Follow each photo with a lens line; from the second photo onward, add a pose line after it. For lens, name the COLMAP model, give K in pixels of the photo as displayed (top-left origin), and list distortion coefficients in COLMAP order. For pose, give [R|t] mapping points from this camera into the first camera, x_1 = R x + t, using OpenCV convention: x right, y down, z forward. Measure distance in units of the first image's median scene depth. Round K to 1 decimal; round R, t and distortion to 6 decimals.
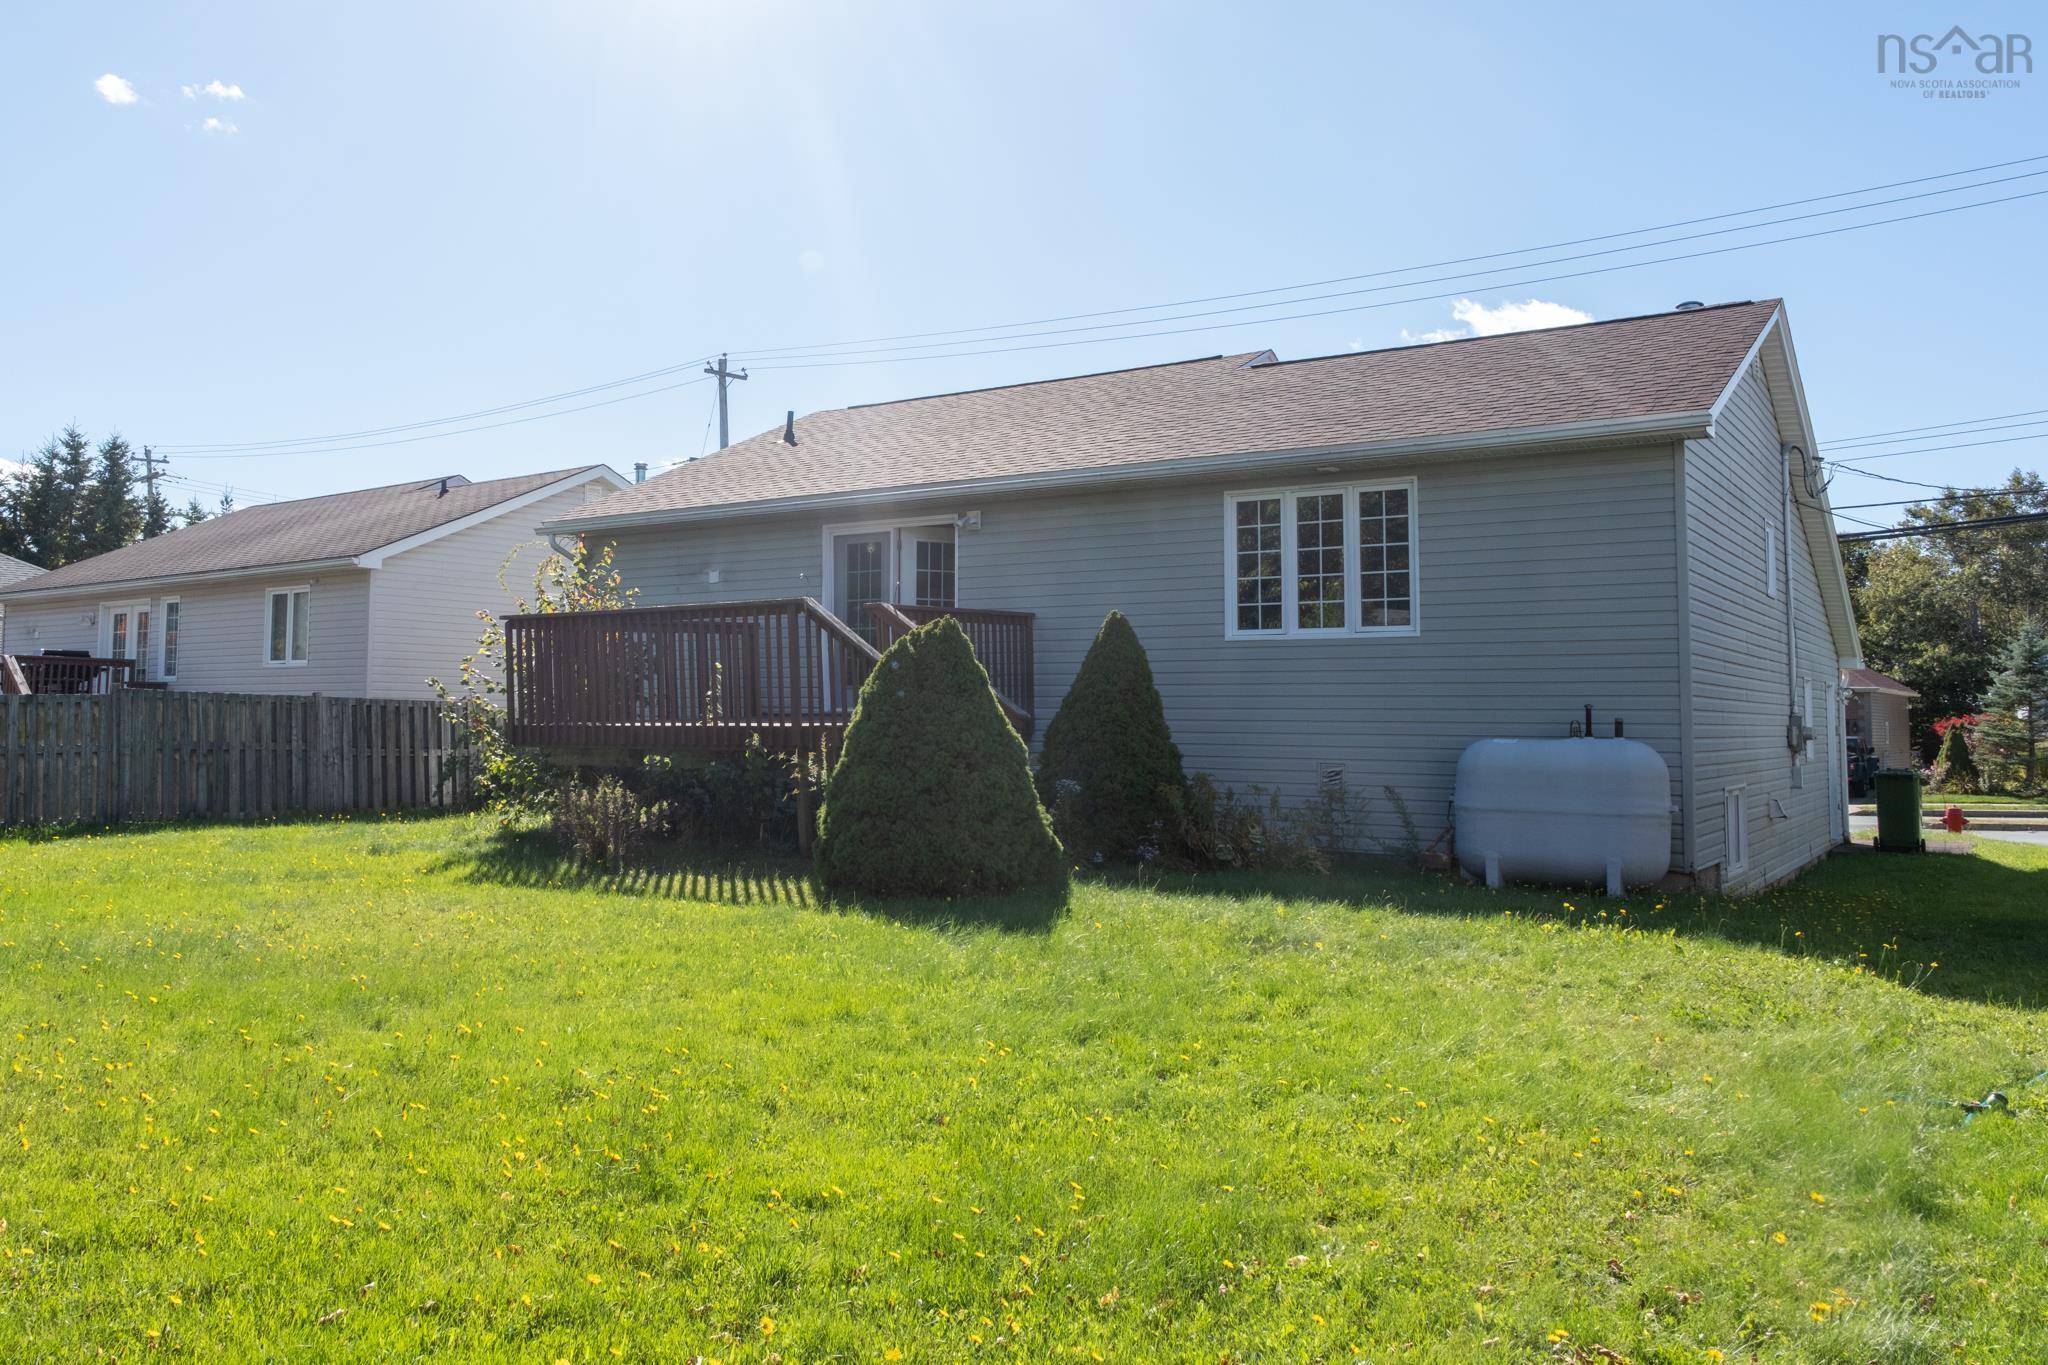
lens RADIAL K [[1390.2, 0, 1024.0], [0, 1390.2, 682.5], [0, 0, 1]] dist [-0.047826, 0.055629]
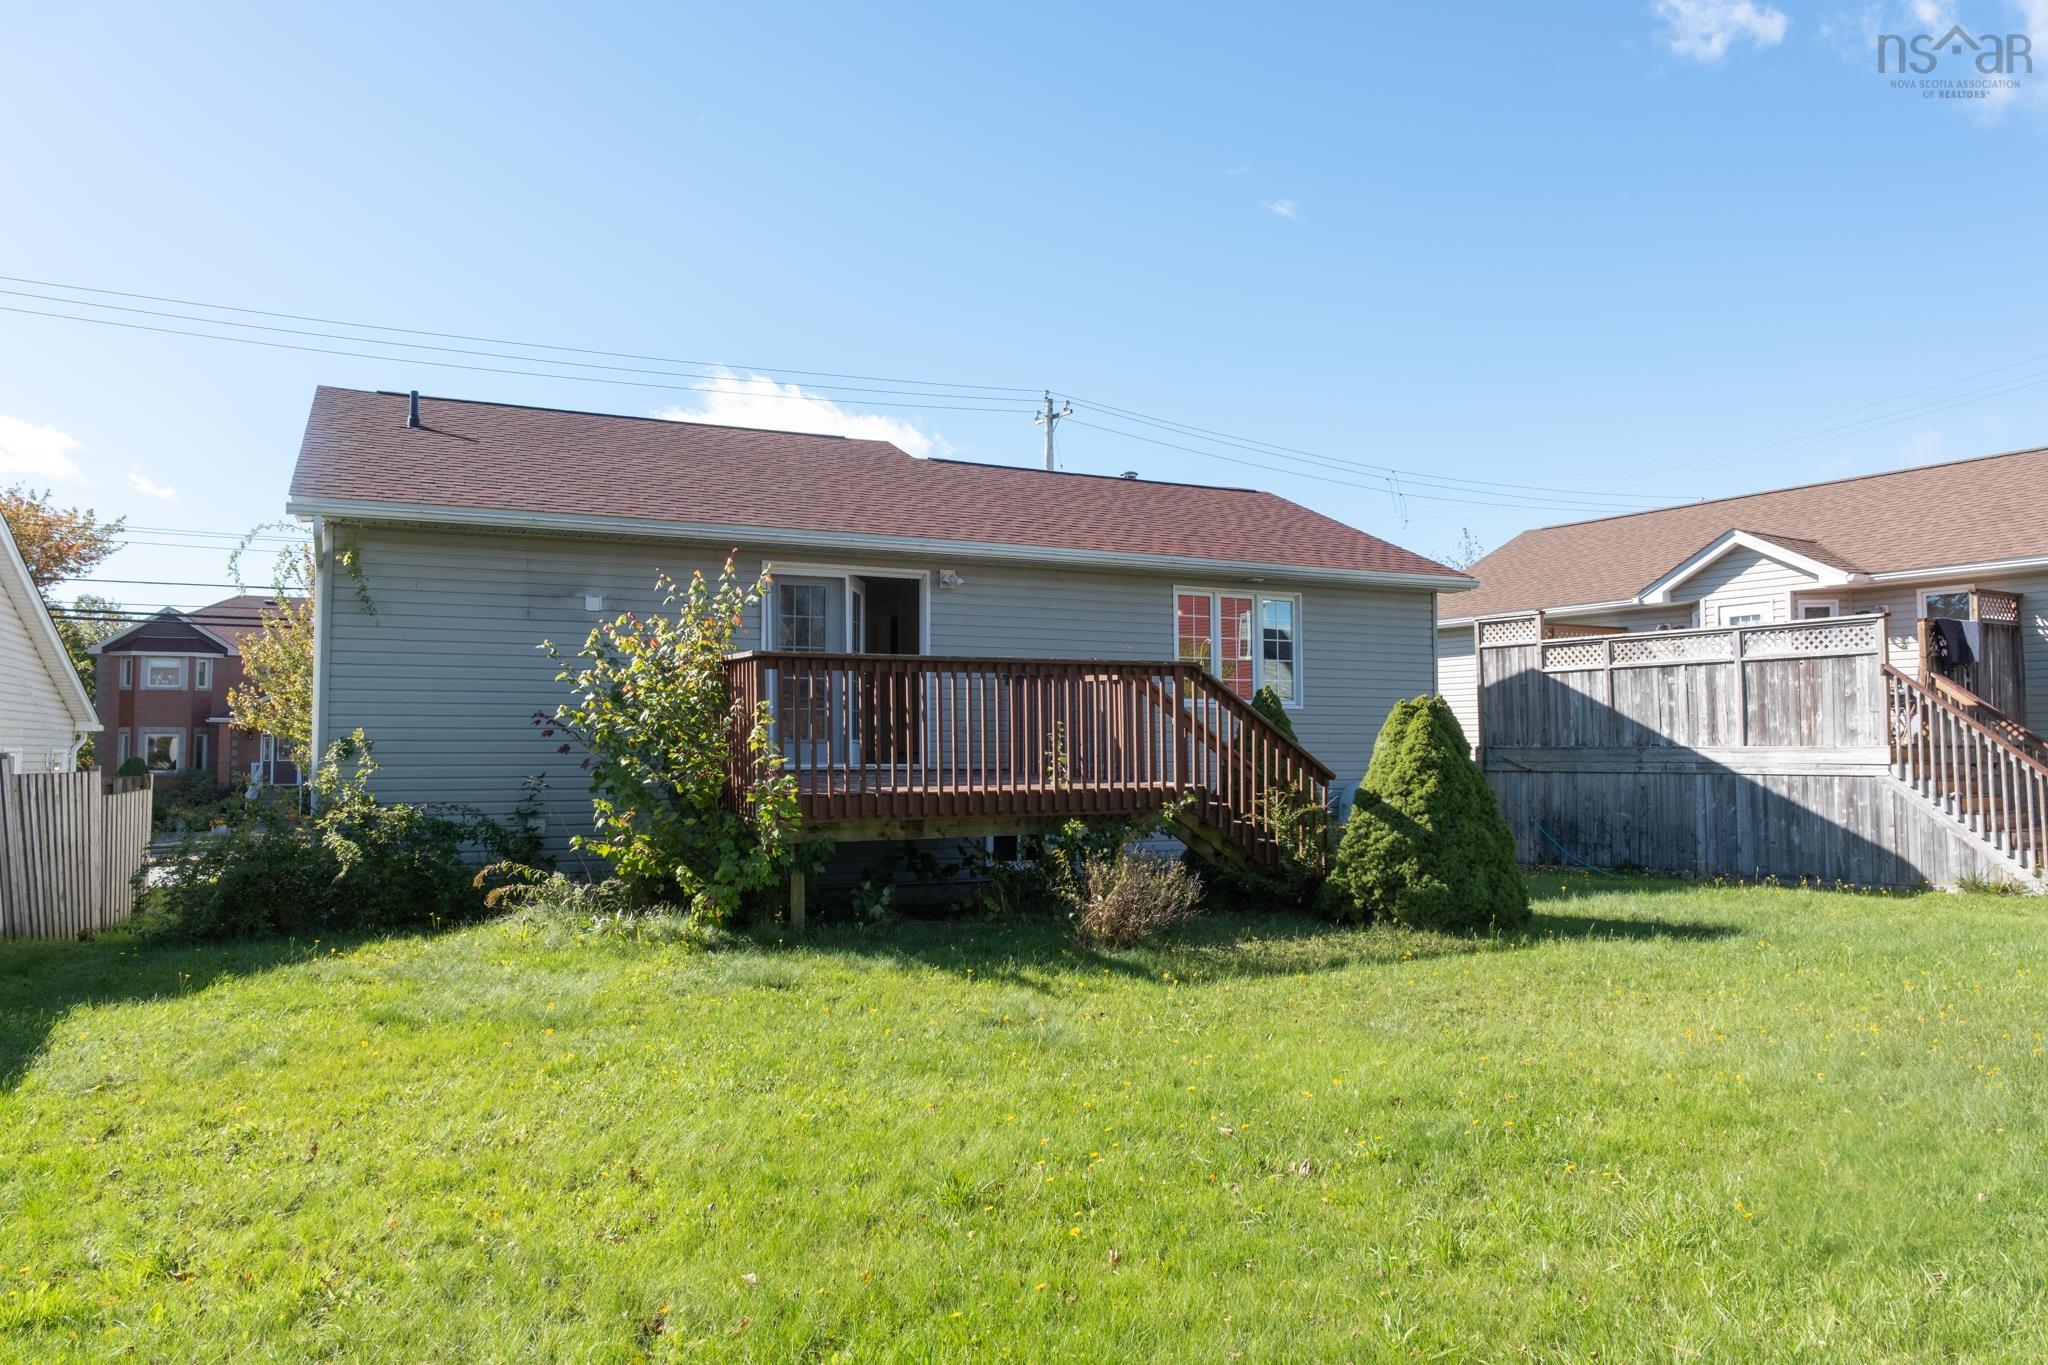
lens RADIAL K [[1390.2, 0, 1024.0], [0, 1390.2, 682.5], [0, 0, 1]] dist [-0.047826, 0.055629]
pose [[0.465528, 0.039293, 0.884161, -0.918868], [0.001707, 0.998972, -0.045293, 0.004080], [-0.885032, 0.022594, 0.464982, 0.493691]]
